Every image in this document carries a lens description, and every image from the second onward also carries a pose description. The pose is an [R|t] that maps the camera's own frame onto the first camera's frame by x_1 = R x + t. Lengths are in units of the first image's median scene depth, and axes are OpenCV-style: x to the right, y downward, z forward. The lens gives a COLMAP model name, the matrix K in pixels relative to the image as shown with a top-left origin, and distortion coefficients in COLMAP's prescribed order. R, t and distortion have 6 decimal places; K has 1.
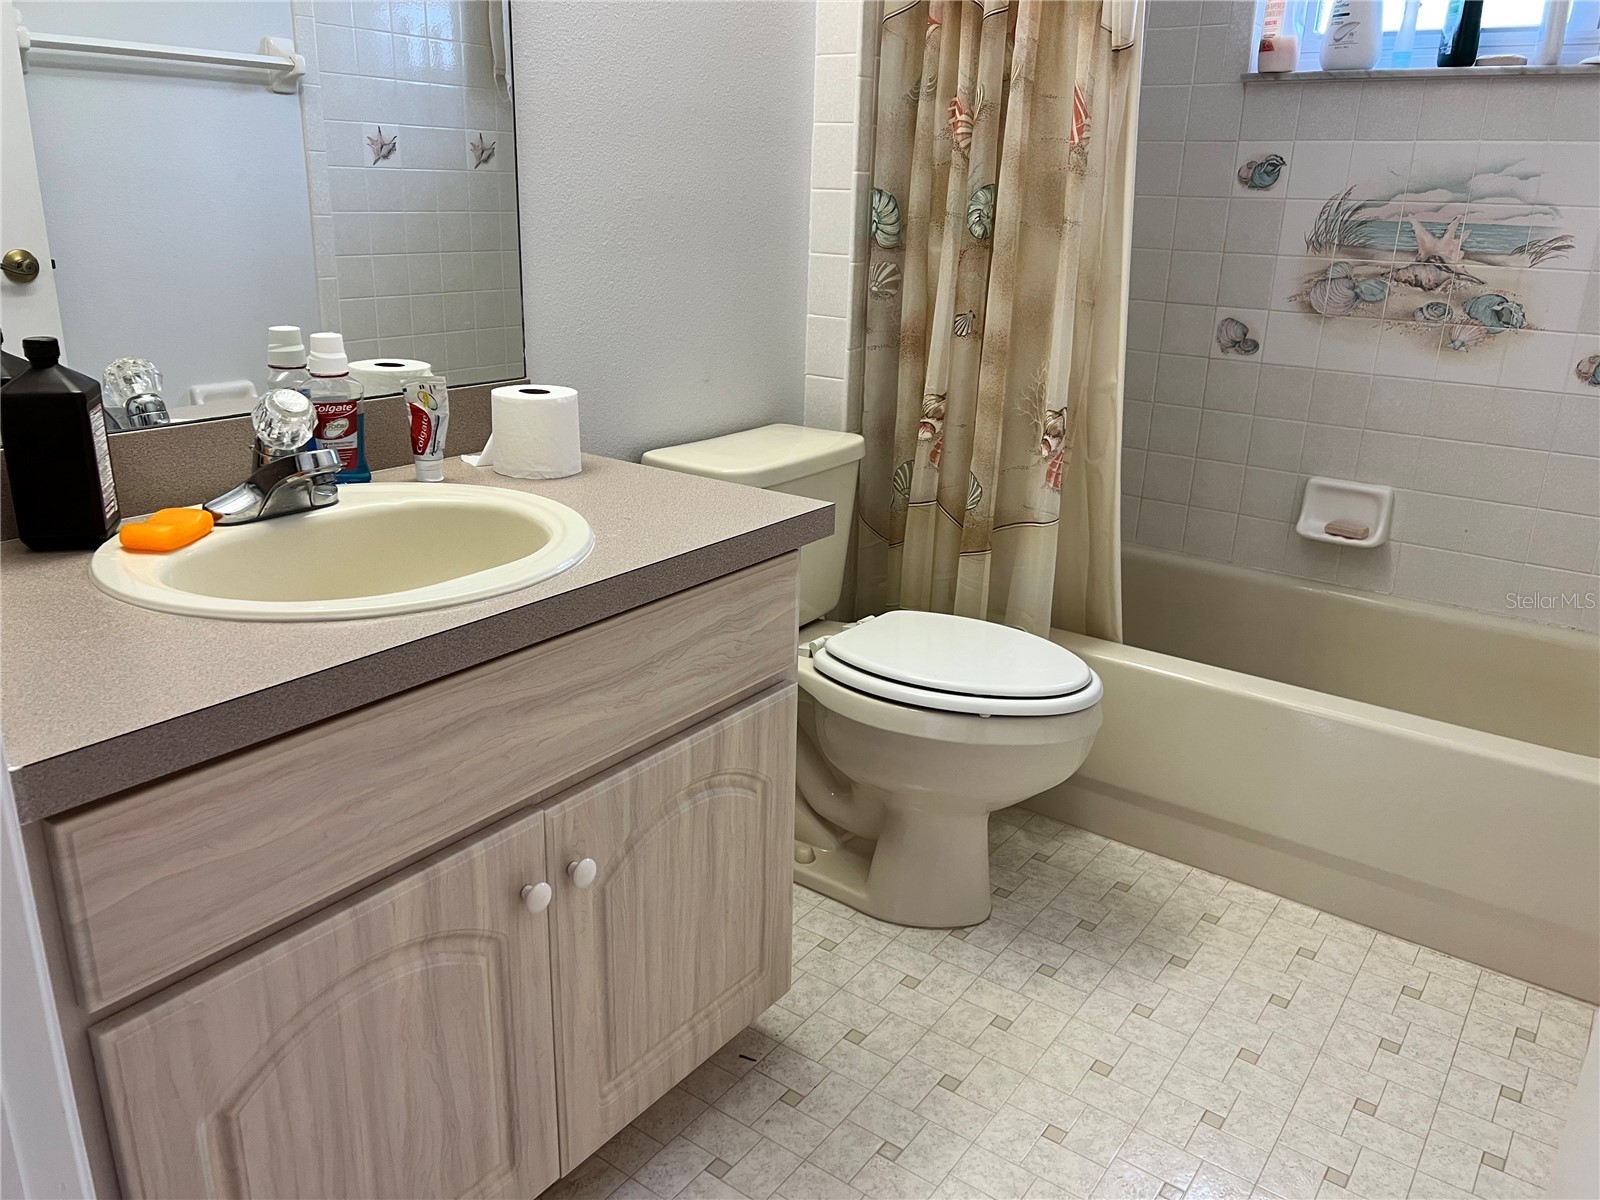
lens RADIAL K [[1195.3, 0, 802.4], [0, 1195.3, 601.2], [0, 0, 1]] dist [0.055699, -0.063830]
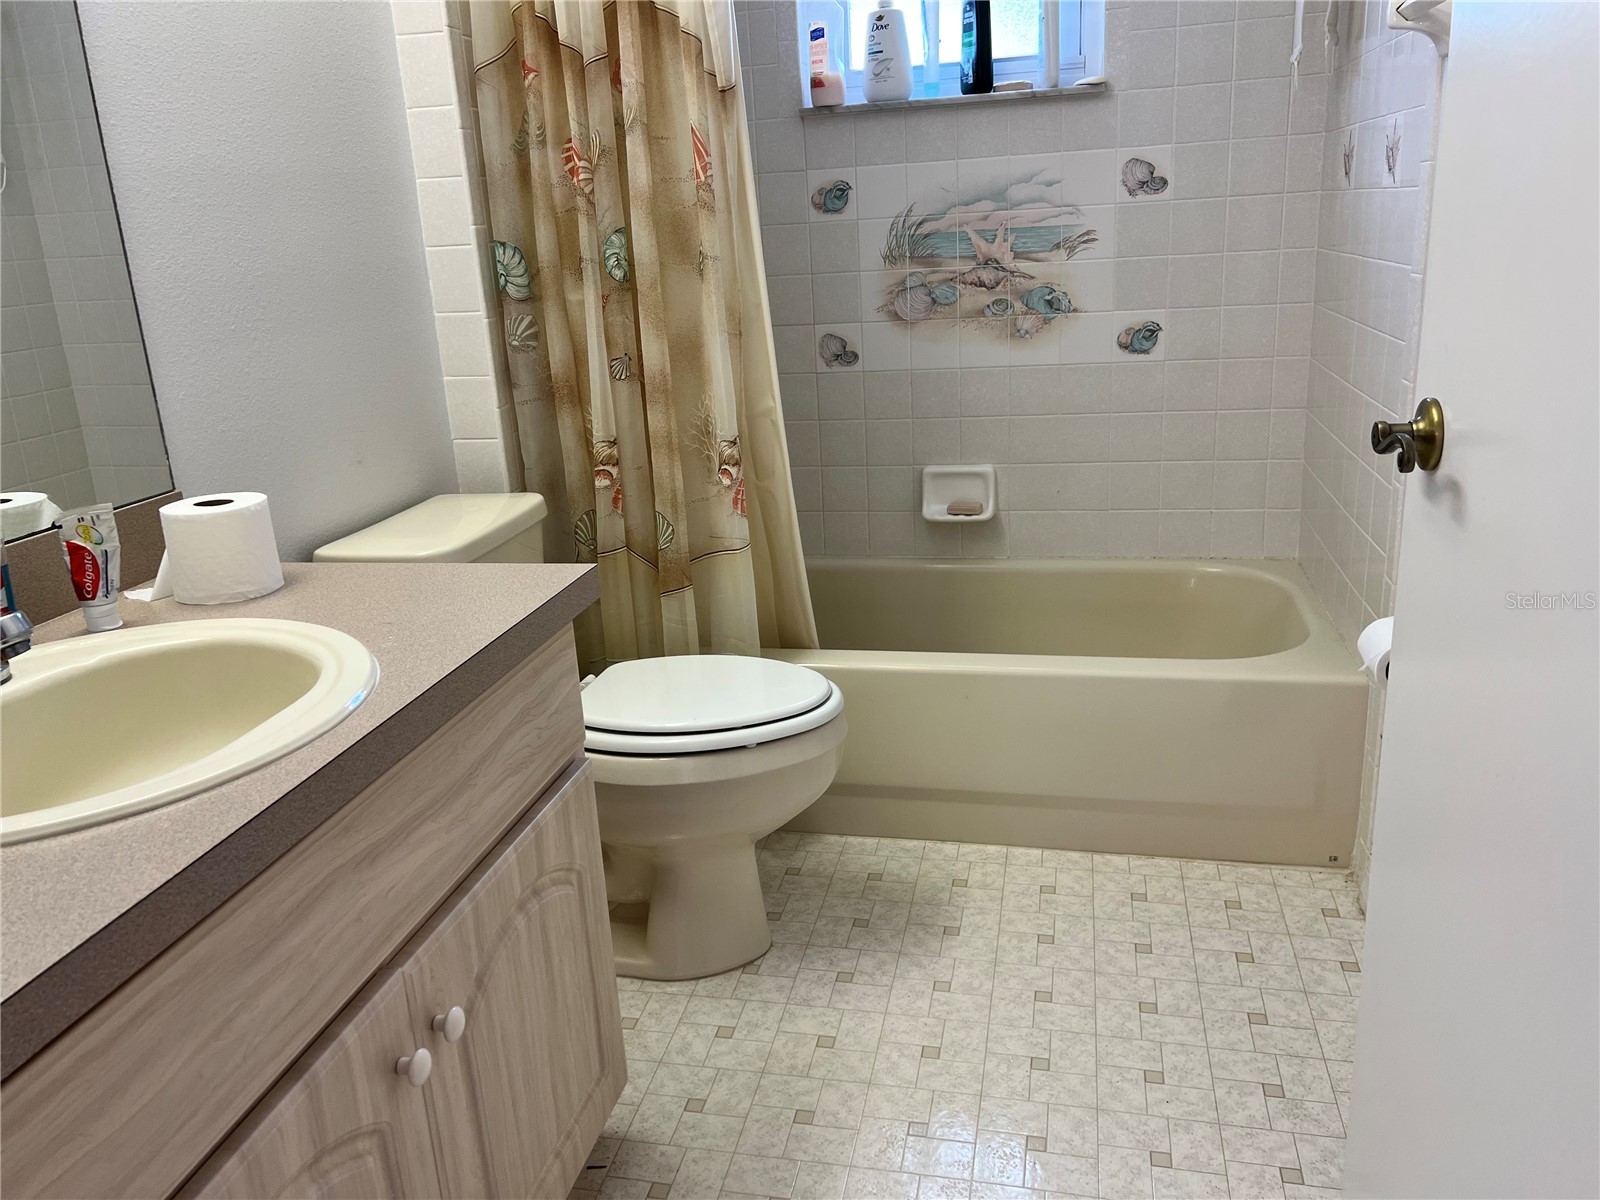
lens RADIAL K [[1195.3, 0, 795.7], [0, 1195.3, 594.5], [0, 0, 1]] dist [0.055699, -0.063830]
pose [[0.914837, -0.192583, 0.354945, -0.129859], [0.204869, 0.978785, 0.003030, -0.021864], [-0.347998, 0.069945, 0.934882, 0.037474]]
